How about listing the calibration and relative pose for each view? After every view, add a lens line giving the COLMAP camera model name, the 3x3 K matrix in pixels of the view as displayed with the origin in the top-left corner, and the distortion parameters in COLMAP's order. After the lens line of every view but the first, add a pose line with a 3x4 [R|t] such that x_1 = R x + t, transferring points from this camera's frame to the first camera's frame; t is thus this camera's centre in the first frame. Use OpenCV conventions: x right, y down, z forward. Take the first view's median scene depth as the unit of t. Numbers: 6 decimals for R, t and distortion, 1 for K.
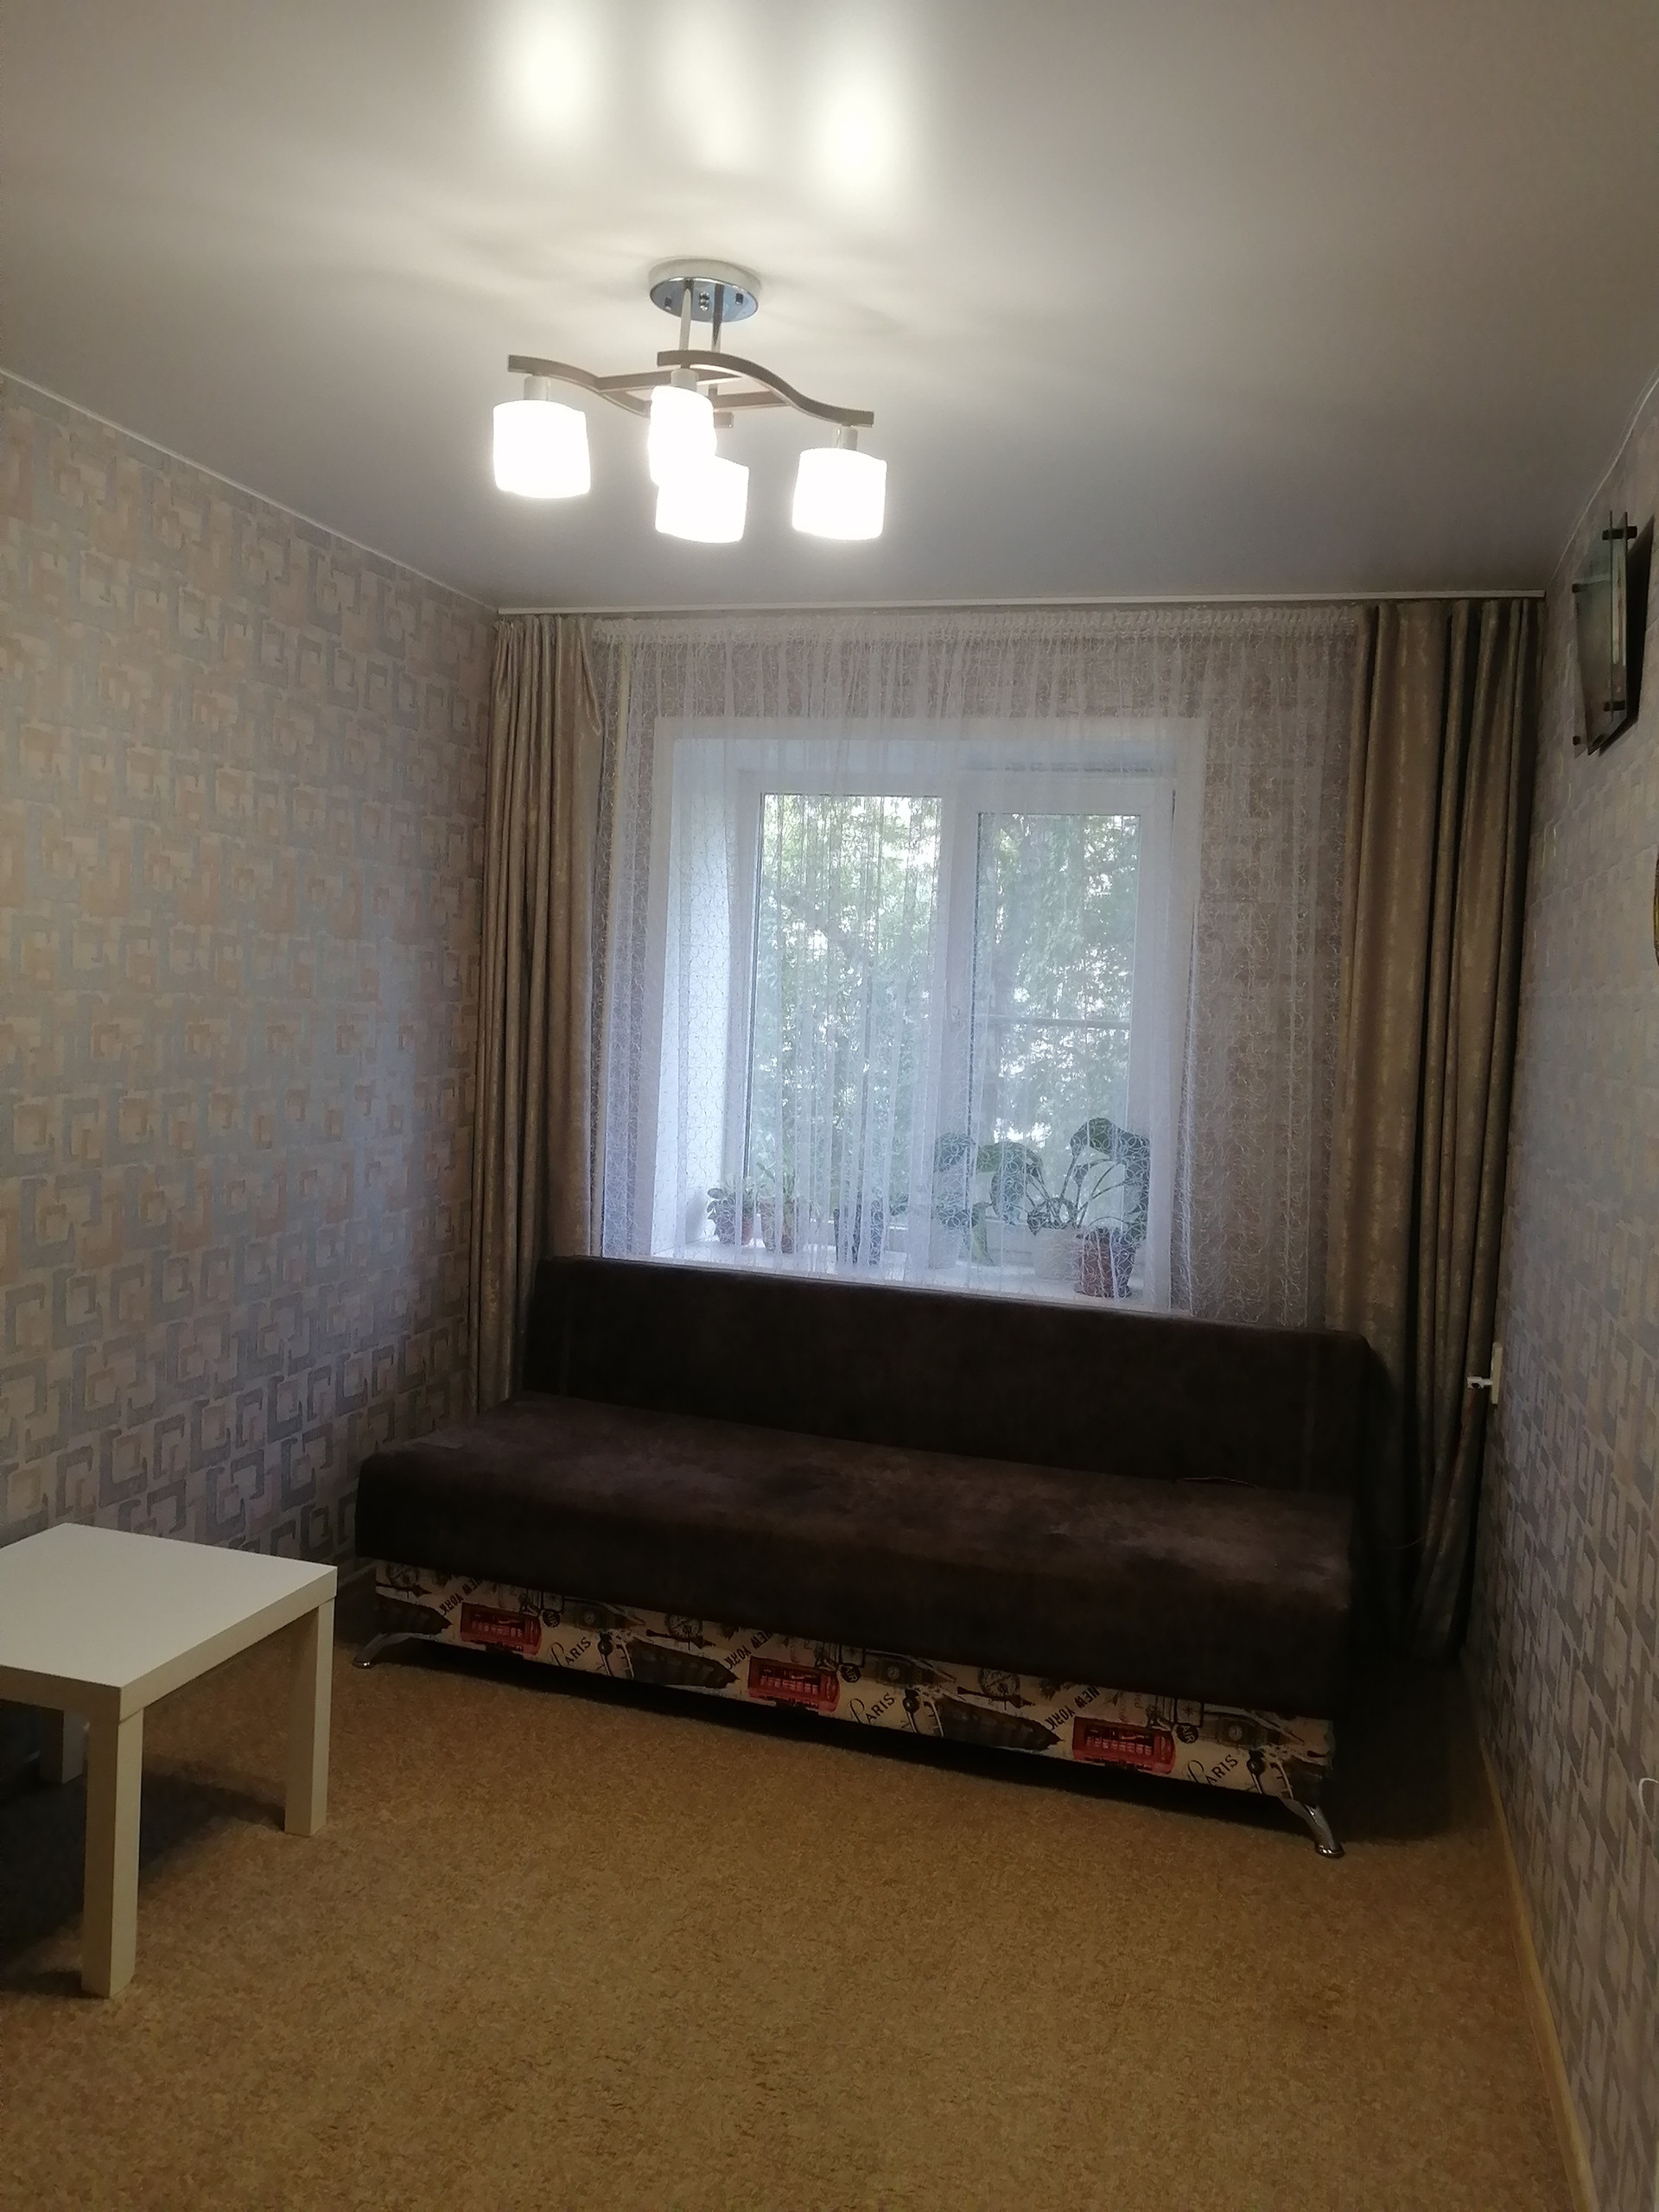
lens RADIAL K [[1712.5, 0, 829.5], [0, 1712.5, 1106.0], [0, 0, 1]] dist [-0.008517, 0.052197]
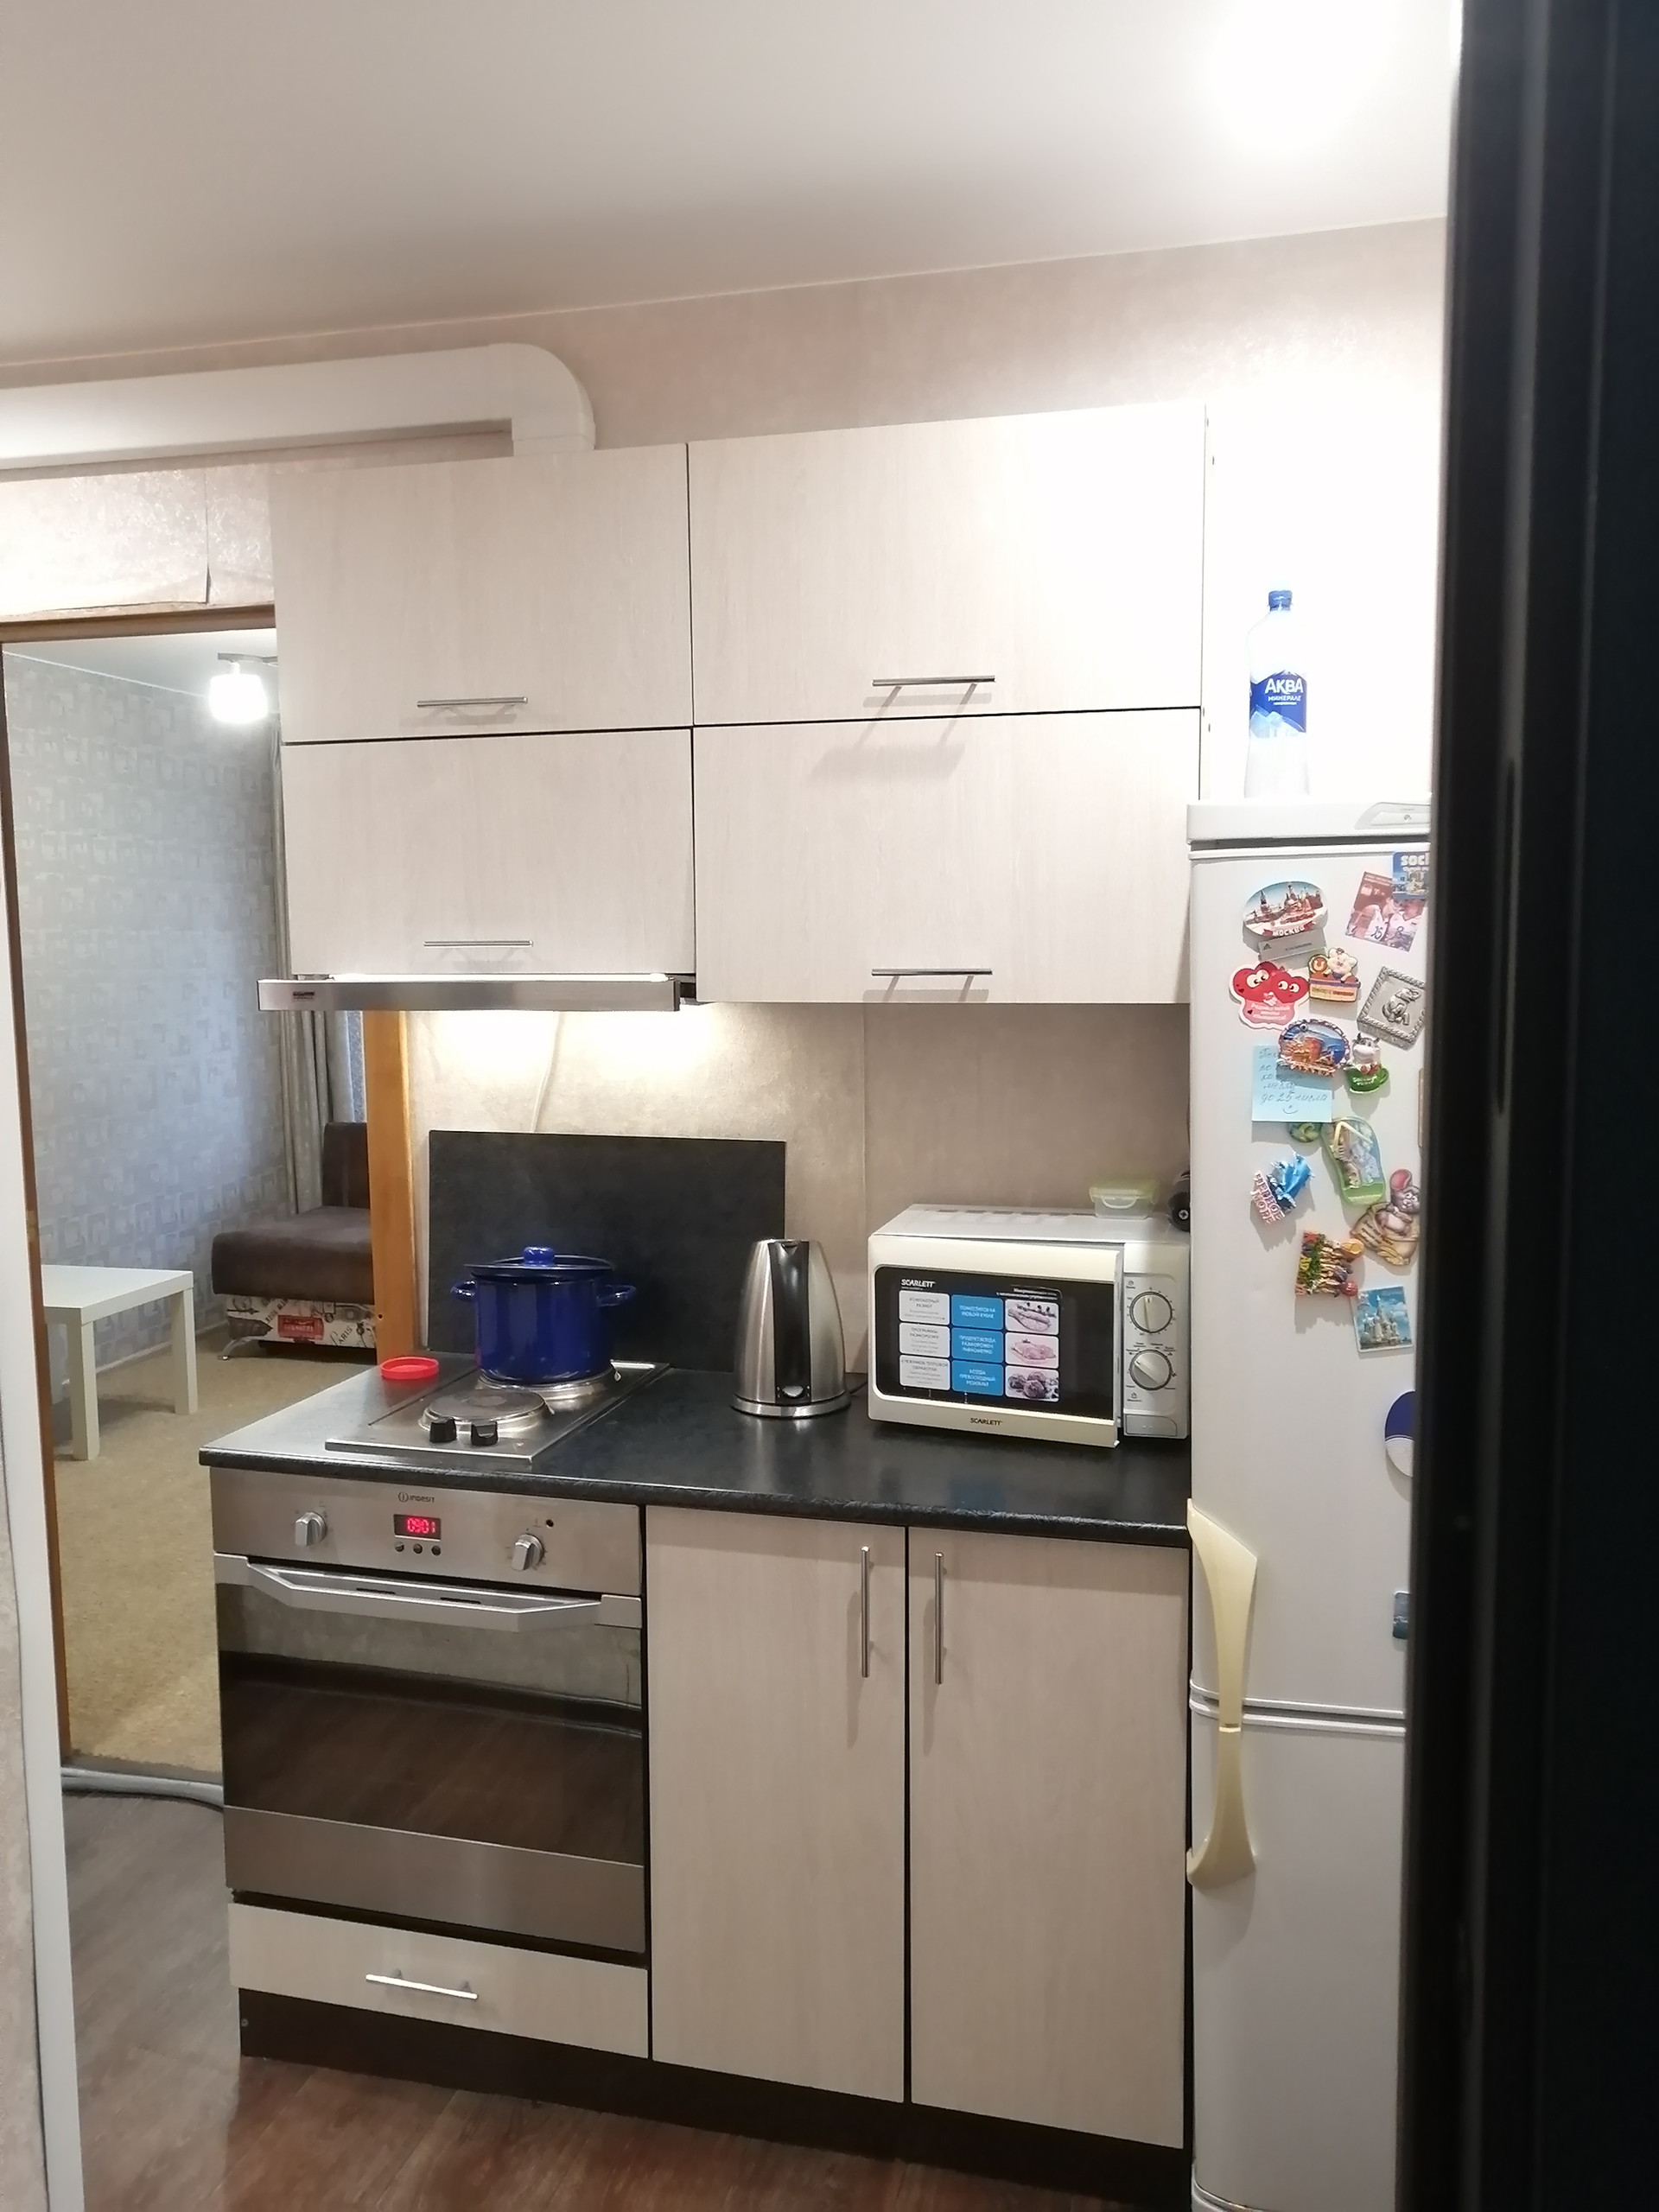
lens RADIAL K [[1749.8, 0, 829.5], [0, 1749.8, 1106.0], [0, 0, 1]] dist [-0.002895, 0.040663]
pose [[0.997188, -0.066686, 0.034190, 0.285424], [0.065559, 0.997301, 0.033068, 0.058940], [-0.036303, -0.030734, 0.998868, -0.750795]]
